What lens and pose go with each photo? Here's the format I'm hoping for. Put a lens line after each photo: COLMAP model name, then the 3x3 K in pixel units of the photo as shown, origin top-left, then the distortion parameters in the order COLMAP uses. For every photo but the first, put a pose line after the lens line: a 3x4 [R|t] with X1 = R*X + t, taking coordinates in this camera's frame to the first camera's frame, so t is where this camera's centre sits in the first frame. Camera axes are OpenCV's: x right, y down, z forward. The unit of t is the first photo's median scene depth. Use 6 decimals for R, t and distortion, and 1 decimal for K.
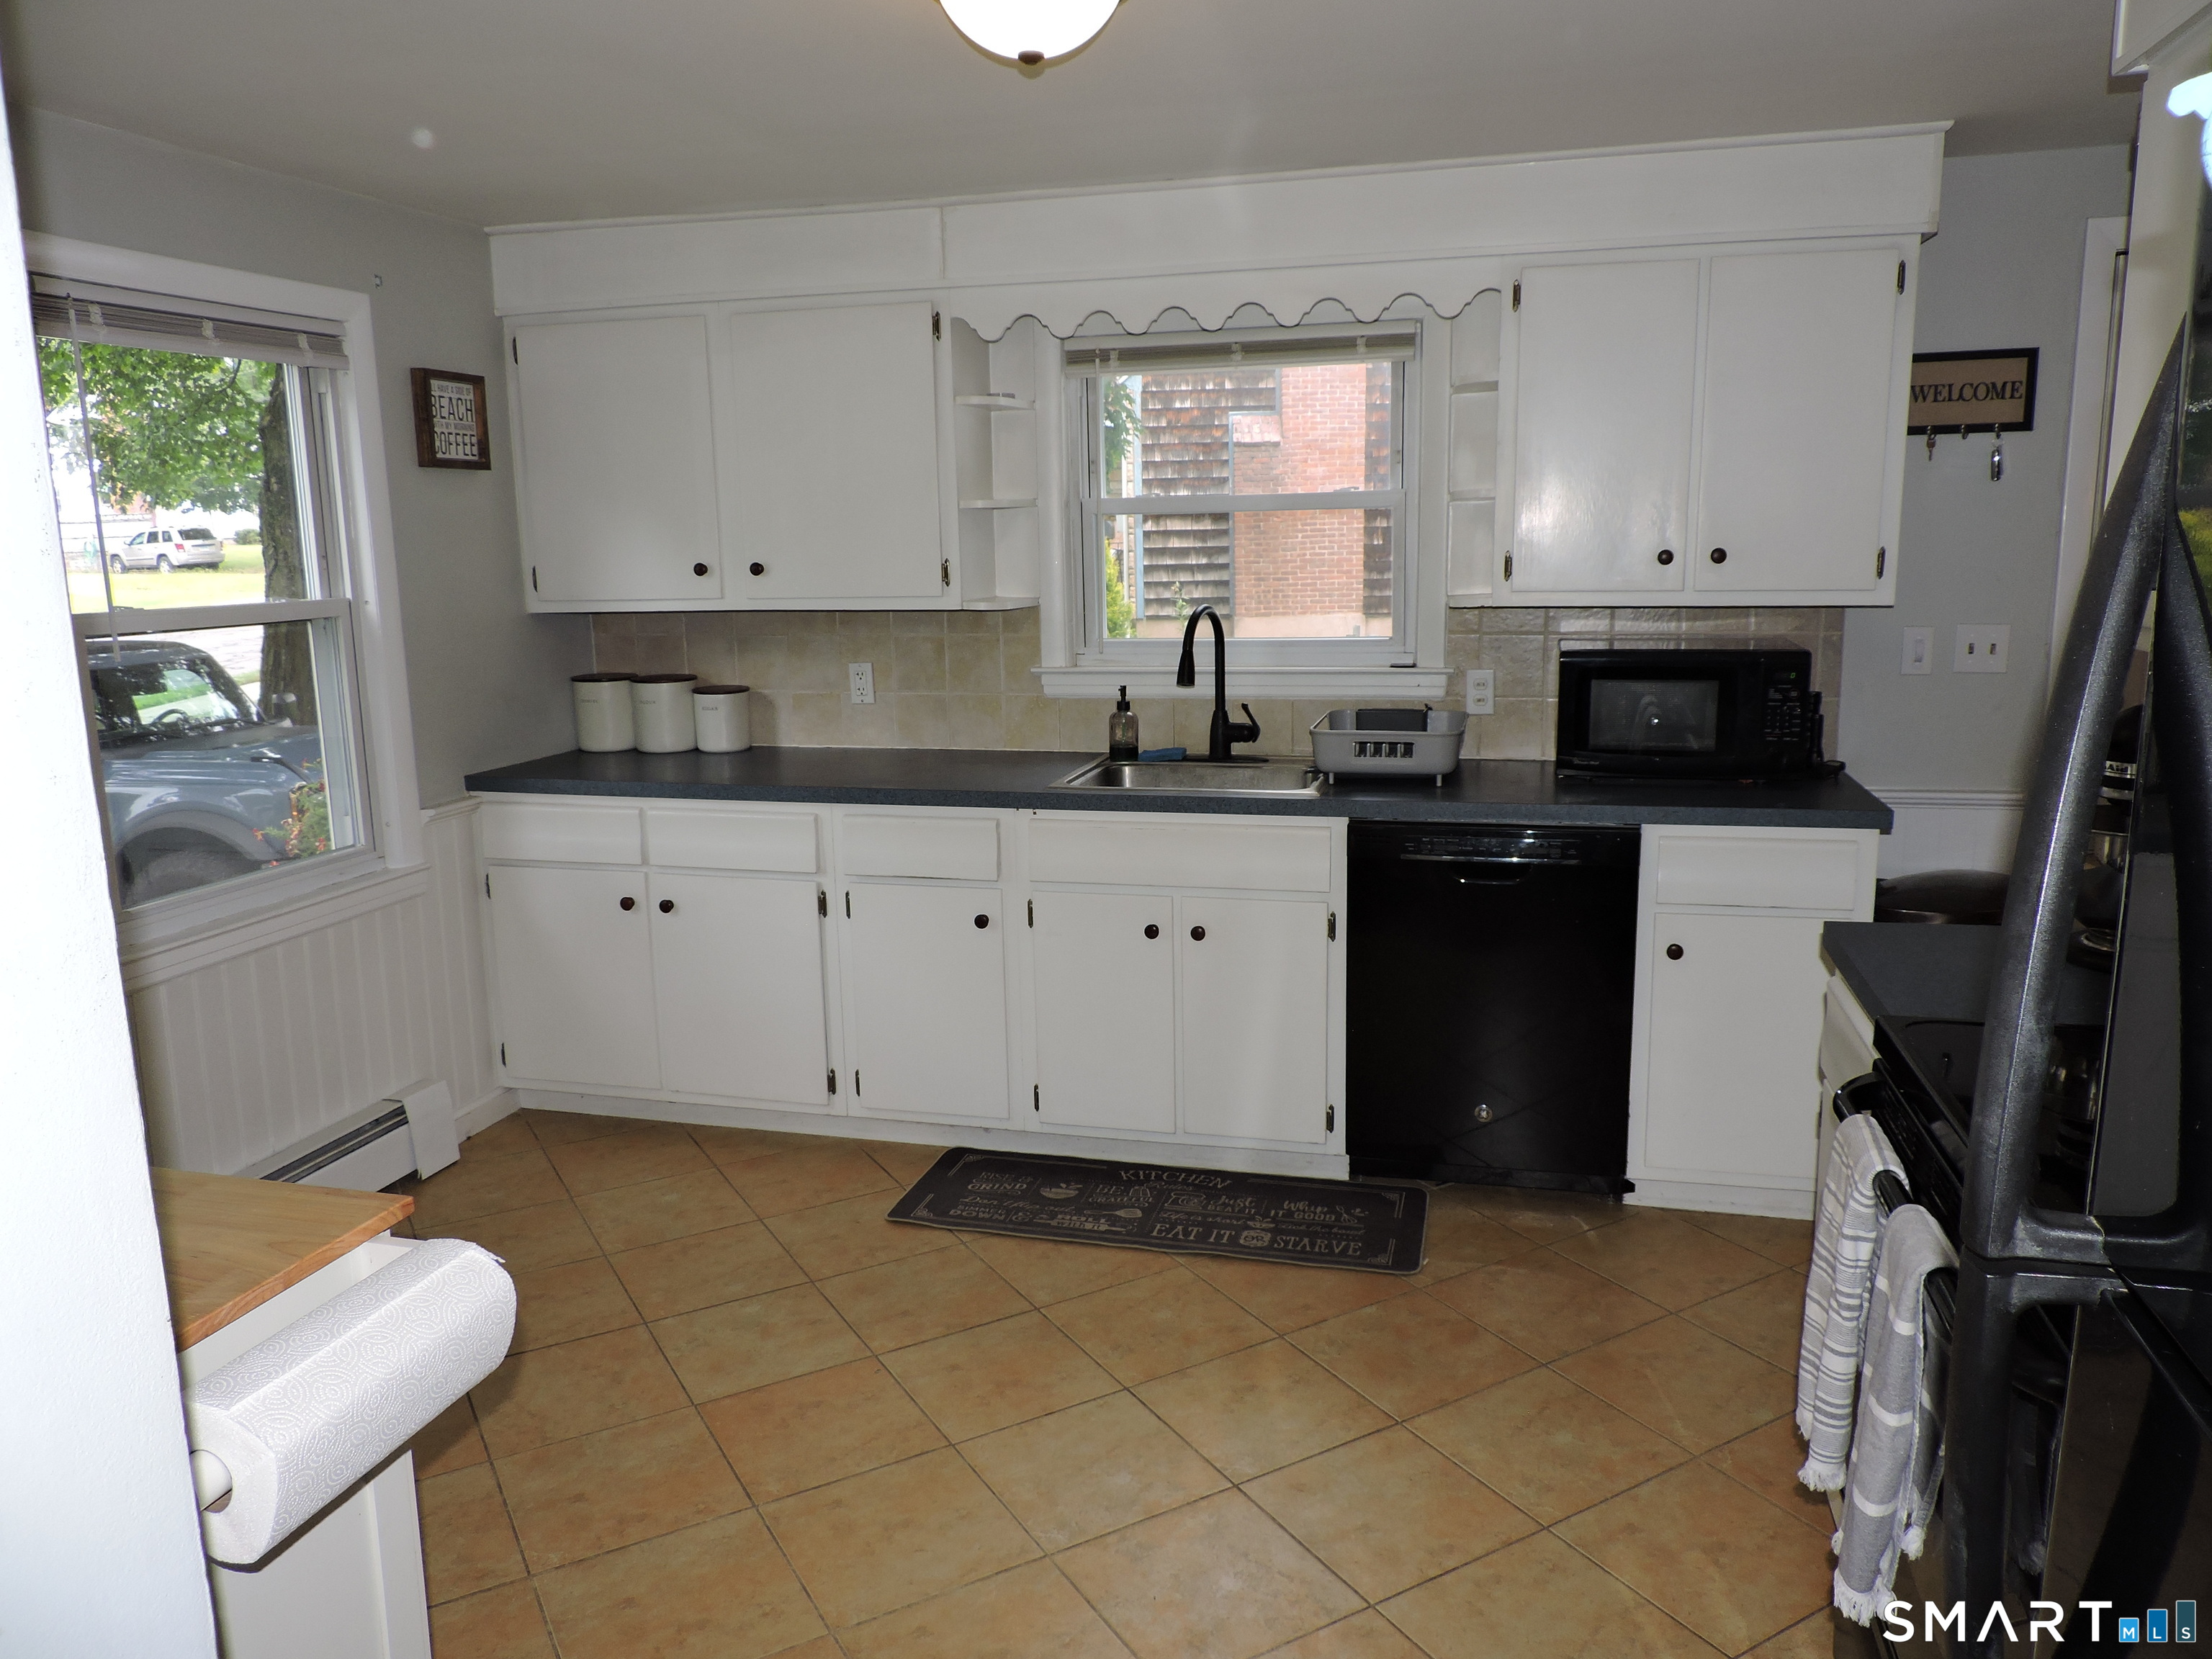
lens RADIAL K [[1578.1, 0, 1109.4], [0, 1578.1, 835.1], [0, 0, 1]] dist [-0.024401, 0.006385]
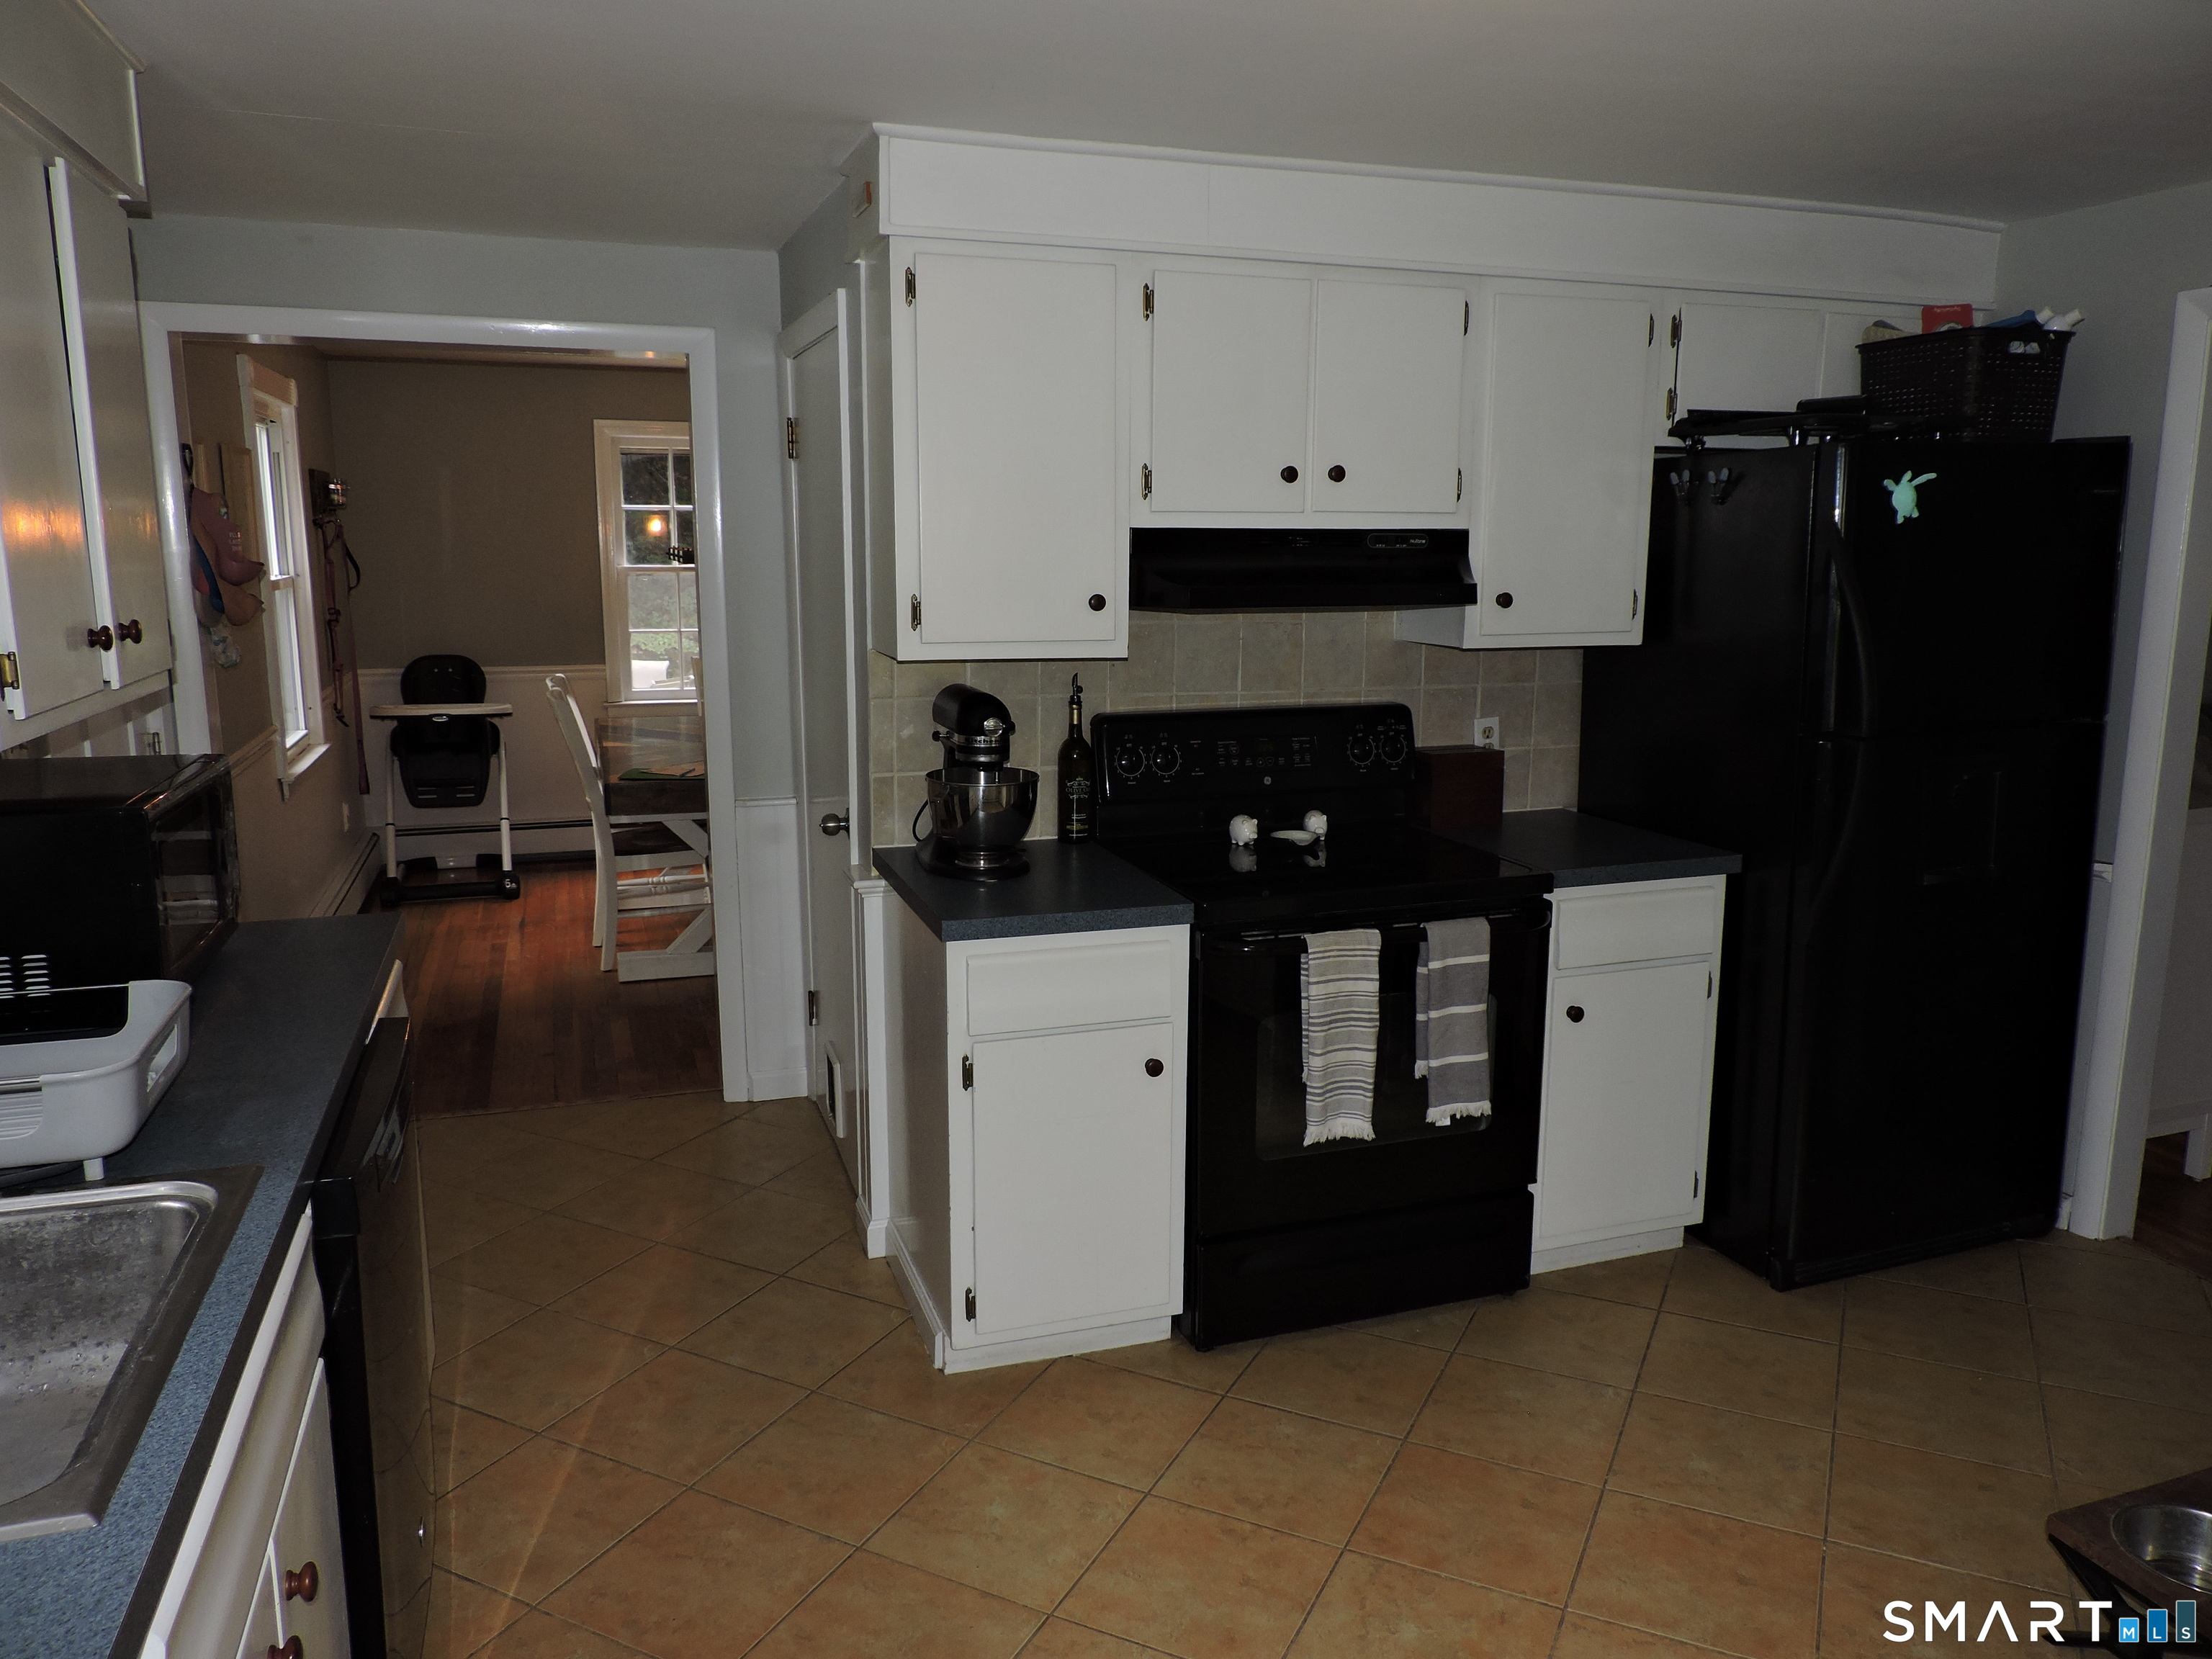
lens RADIAL K [[1578.1, 0, 1109.4], [0, 1578.1, 835.1], [0, 0, 1]] dist [-0.024401, 0.006385]
pose [[-0.558703, -0.136319, 0.818088, -0.371427], [0.164528, 0.948578, 0.270425, -0.201358], [-0.812884, 0.285686, -0.507546, 0.997963]]
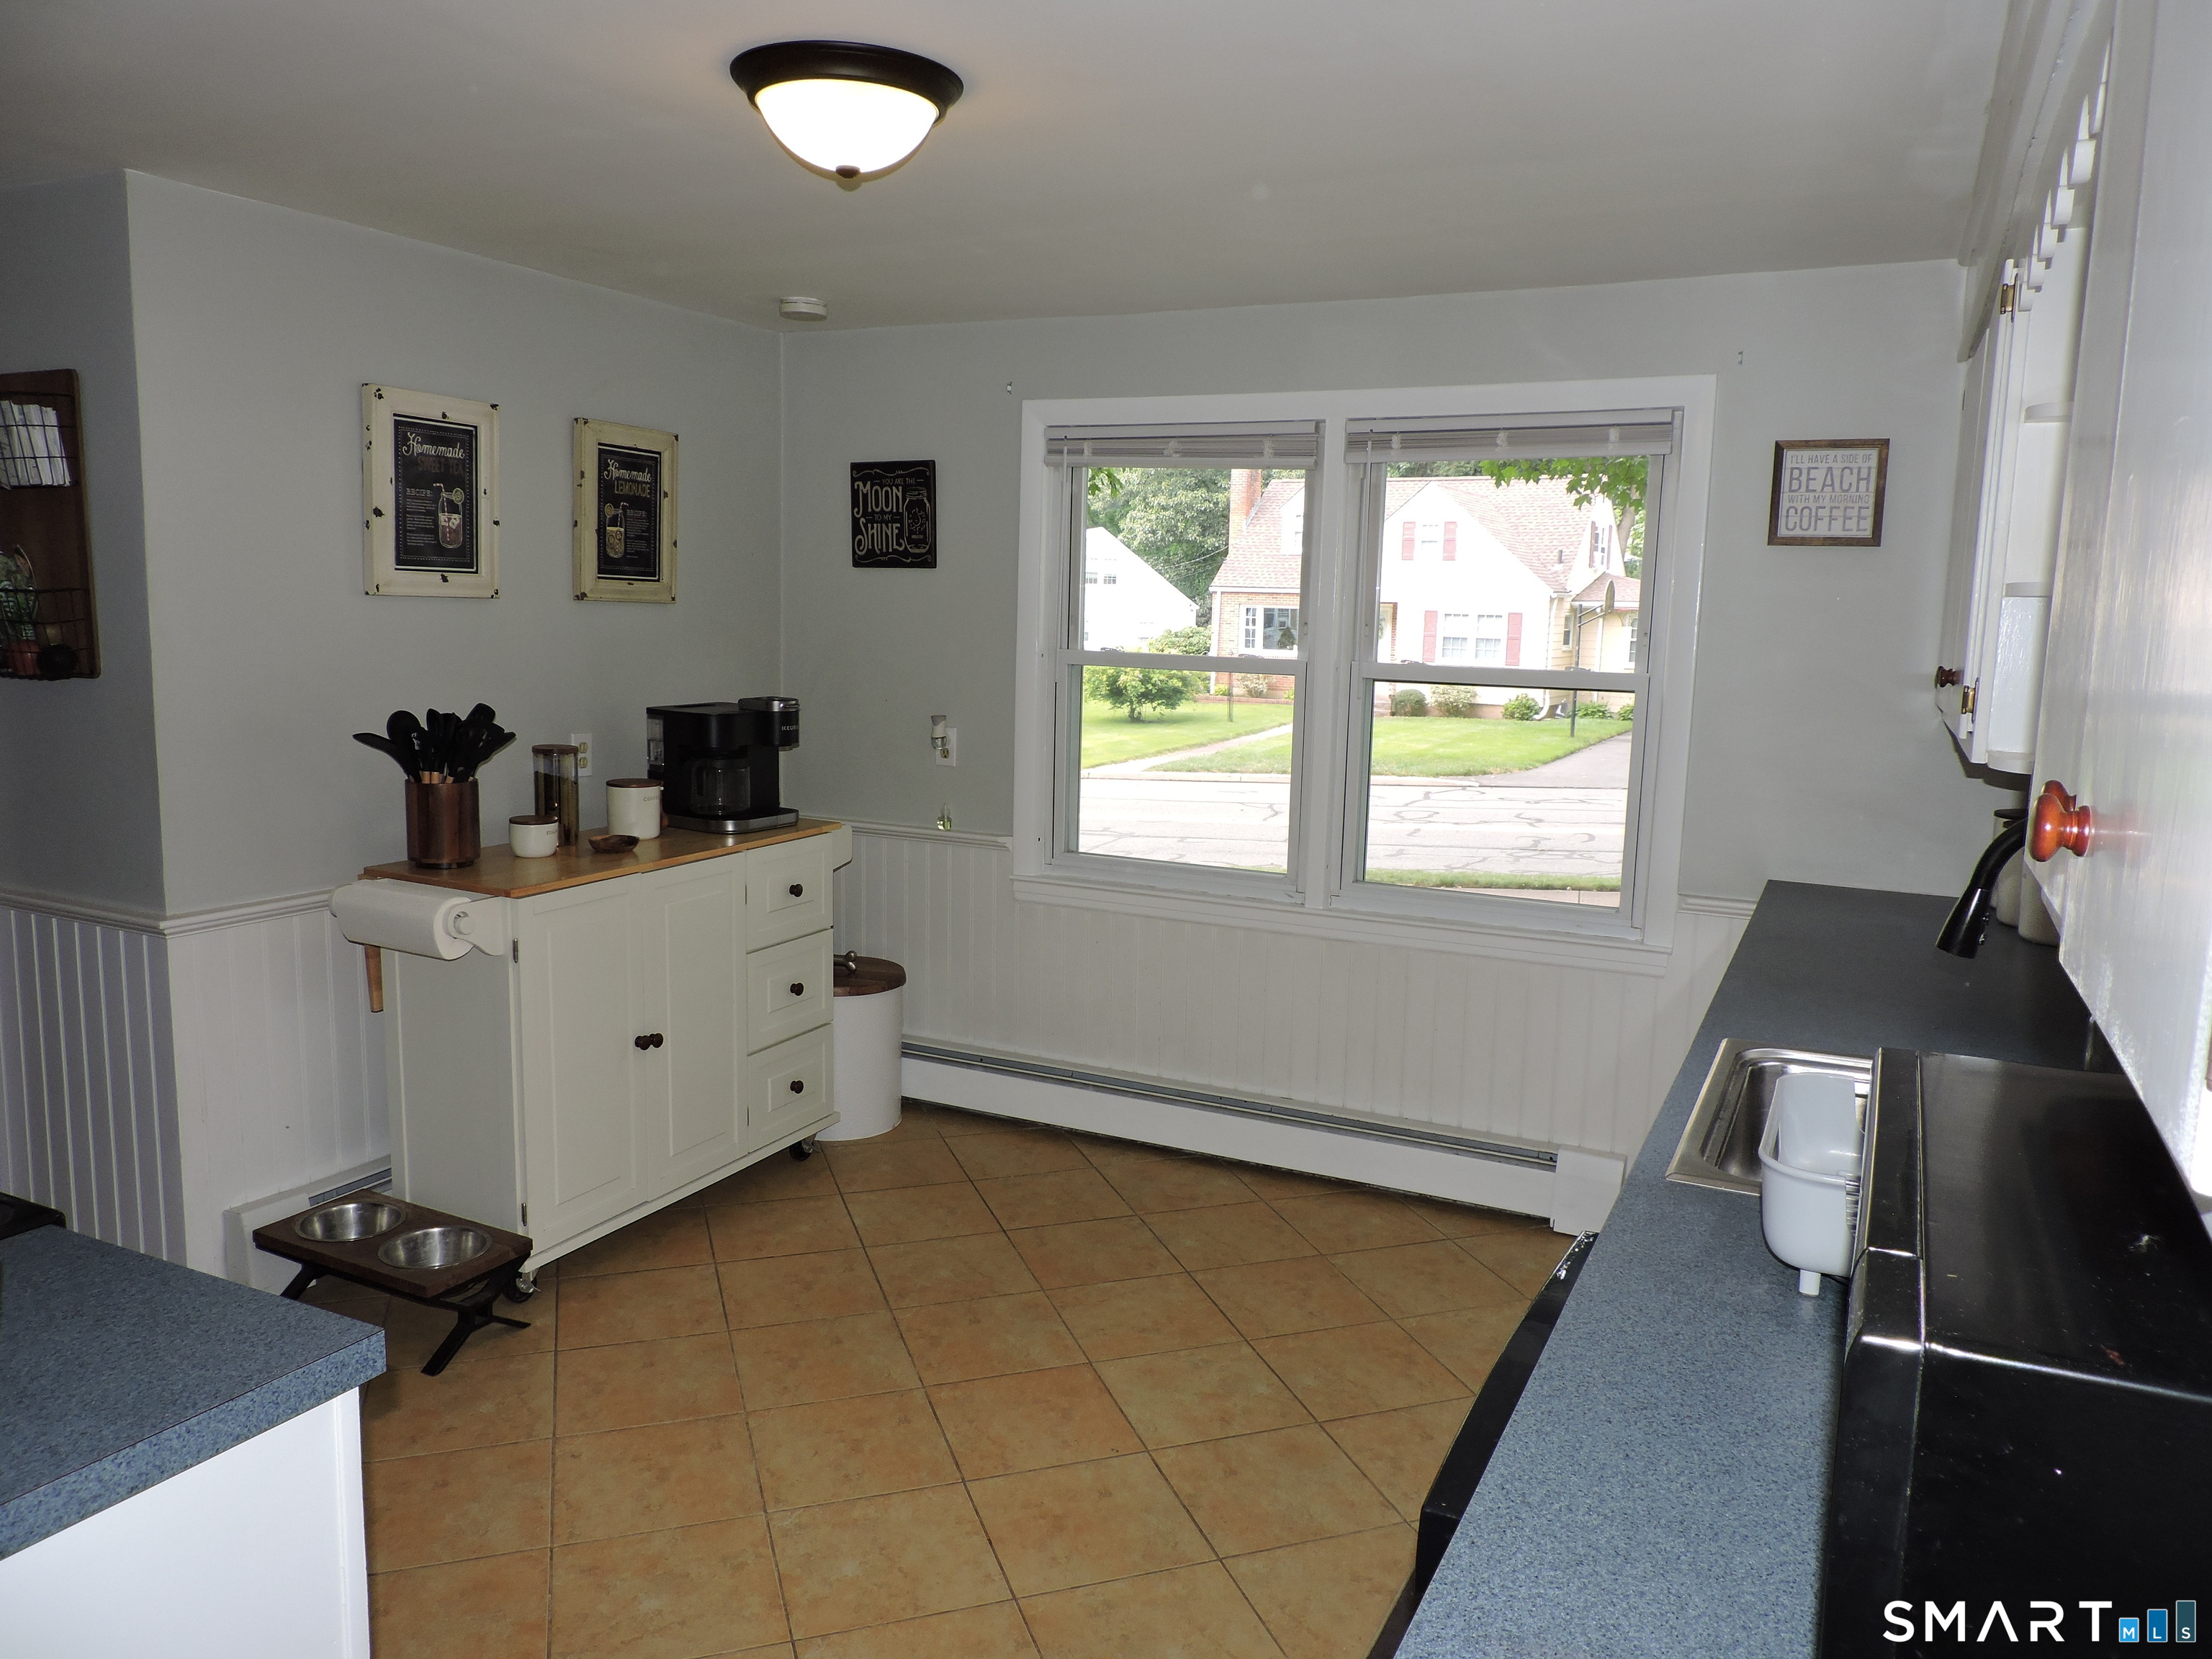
lens RADIAL K [[1578.1, 0, 1109.4], [0, 1578.1, 835.1], [0, 0, 1]] dist [-0.024401, 0.006385]
pose [[-0.202018, 0.157261, -0.966674, 0.621785], [-0.205584, 0.958224, 0.198850, -0.188305], [0.957562, 0.238904, -0.161248, 0.881020]]
